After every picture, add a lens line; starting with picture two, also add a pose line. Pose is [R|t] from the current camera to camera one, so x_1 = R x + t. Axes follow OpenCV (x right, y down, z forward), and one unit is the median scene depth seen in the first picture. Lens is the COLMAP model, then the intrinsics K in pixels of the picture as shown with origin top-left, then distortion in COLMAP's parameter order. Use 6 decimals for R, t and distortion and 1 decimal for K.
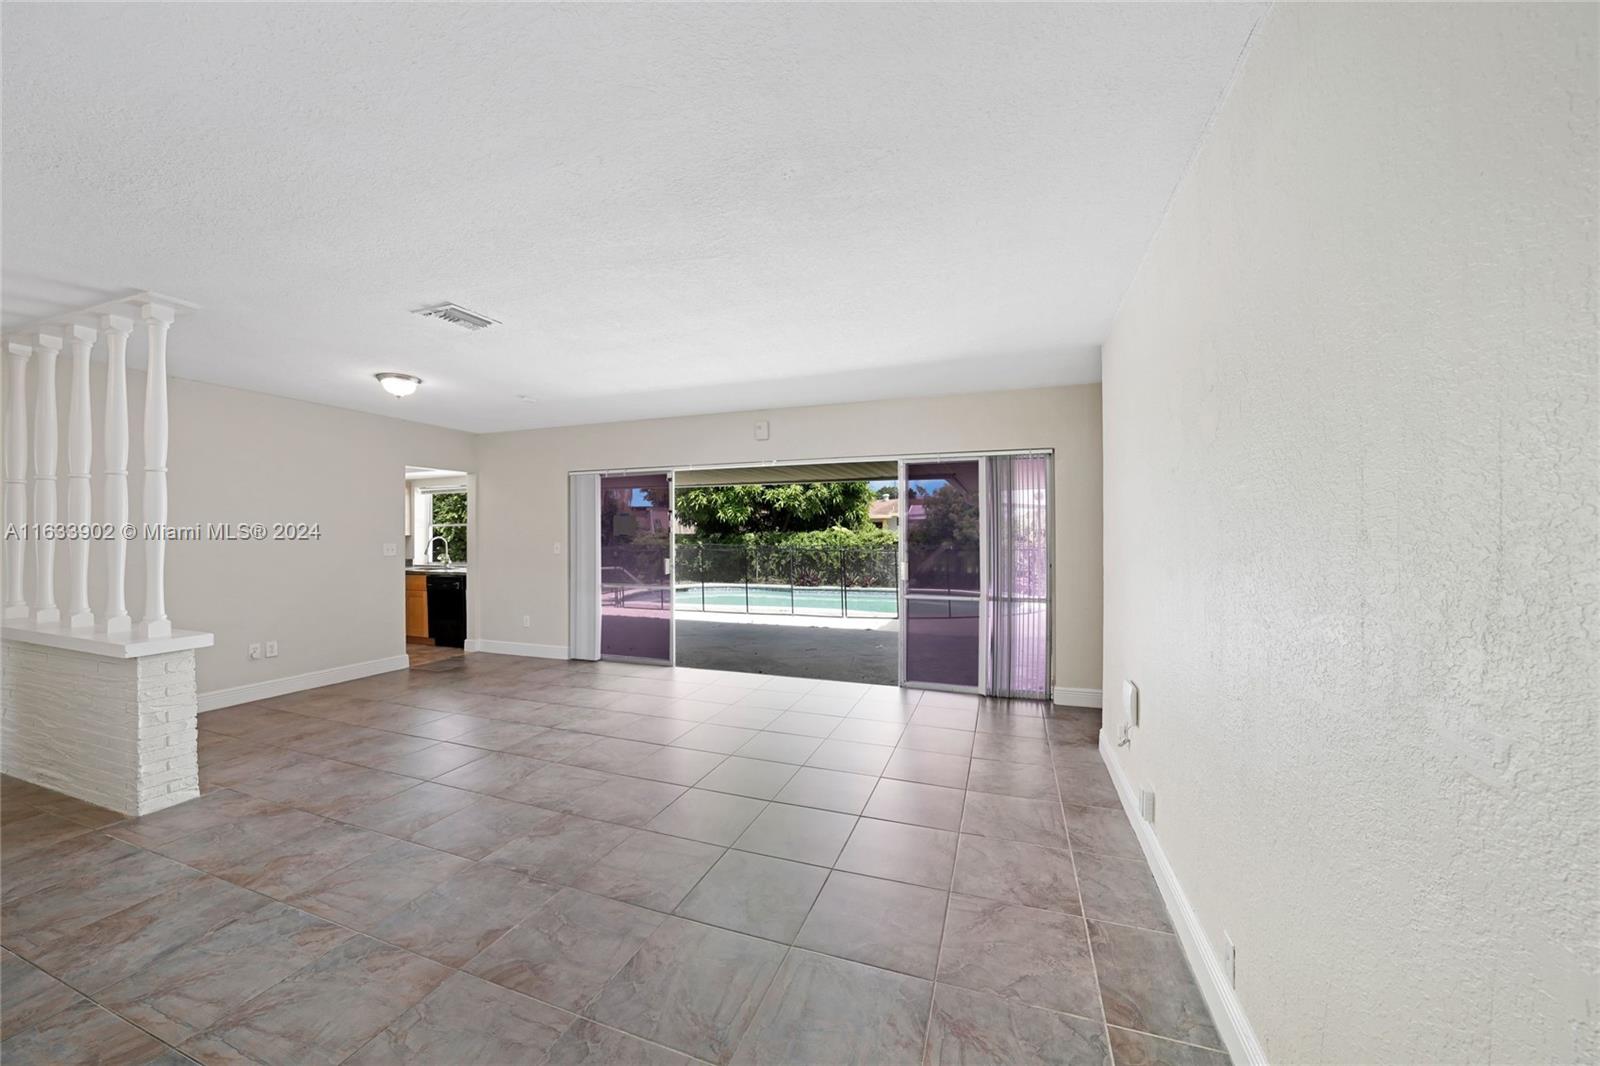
lens RADIAL K [[580.8, 0, 800.0], [0, 580.8, 533.0], [0, 0, 1]] dist [-0.031427, 0.007377]
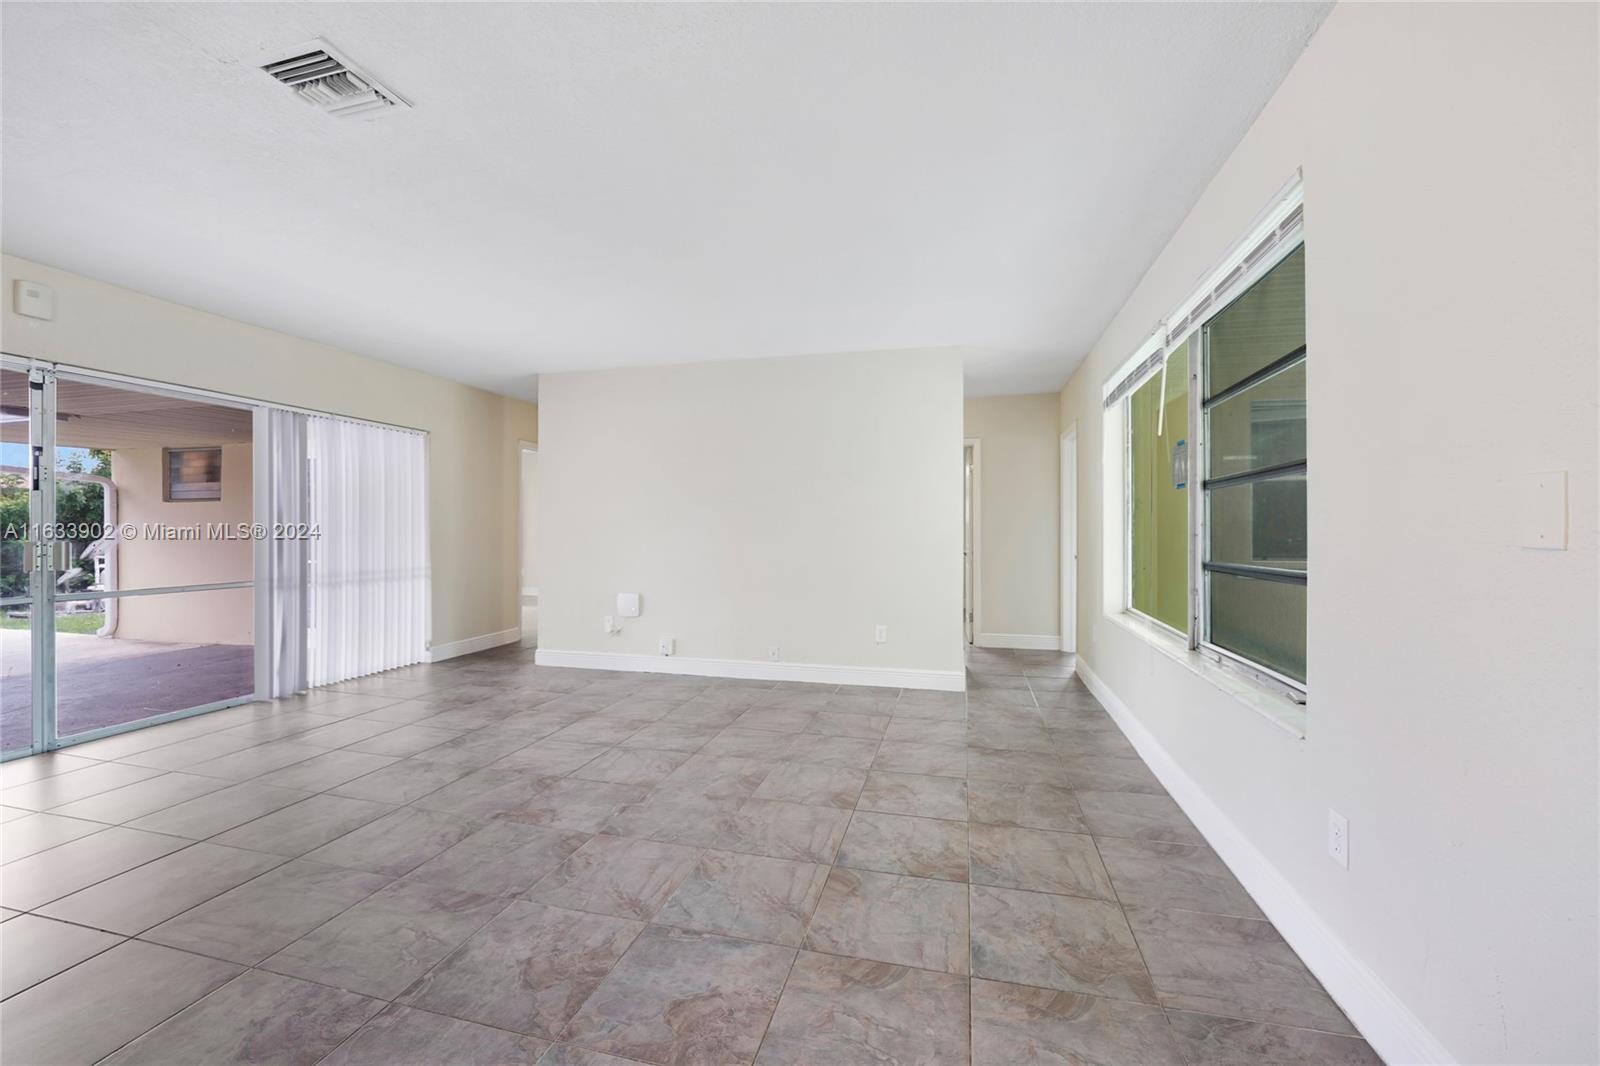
lens RADIAL K [[644.5, 0, 800.0], [0, 644.5, 533.0], [0, 0, 1]] dist [0.000386, 0.000010]
pose [[-0.110294, 0.001156, 0.993898, -0.909310], [-0.004997, 0.999986, -0.001718, 0.043661], [-0.993886, -0.005156, -0.110287, 0.431575]]
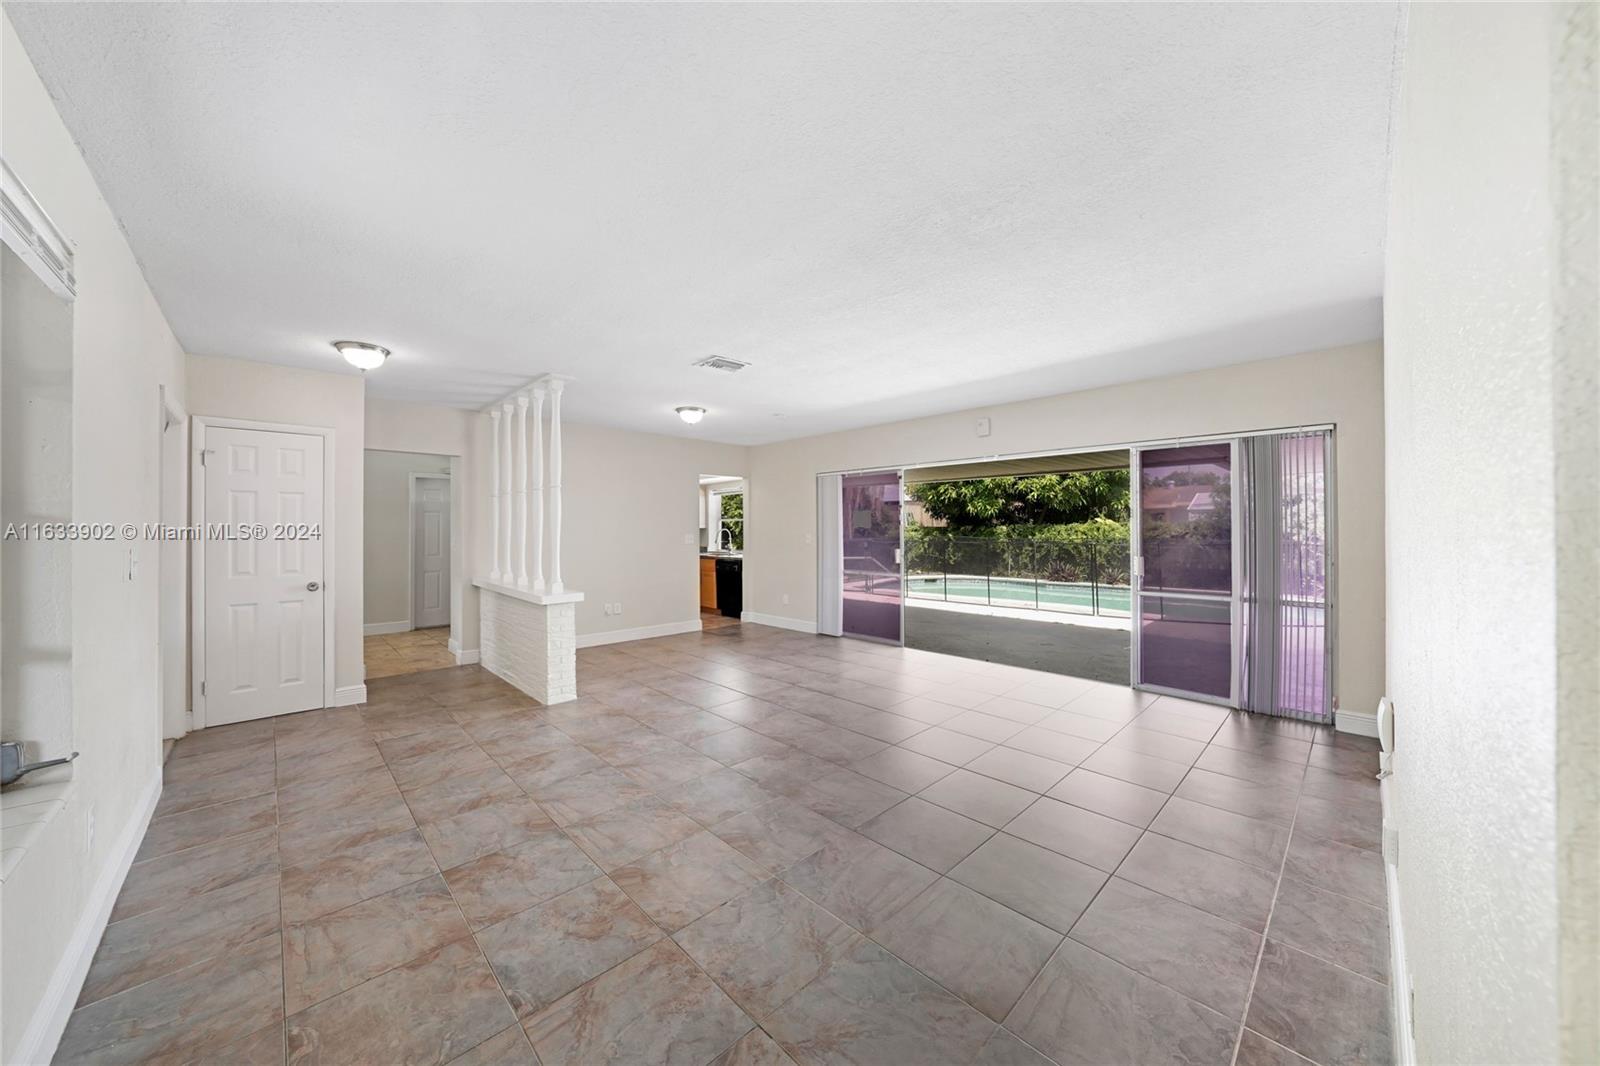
lens RADIAL K [[567.1, 0, 791.9], [0, 567.1, 527.4], [0, 0, 1]] dist [-0.000223, -0.000028]
pose [[0.895099, -0.001227, -0.445865, 0.097504], [0.002412, 0.999995, 0.002091, 0.000292], [0.445860, -0.002947, 0.895098, -0.077659]]
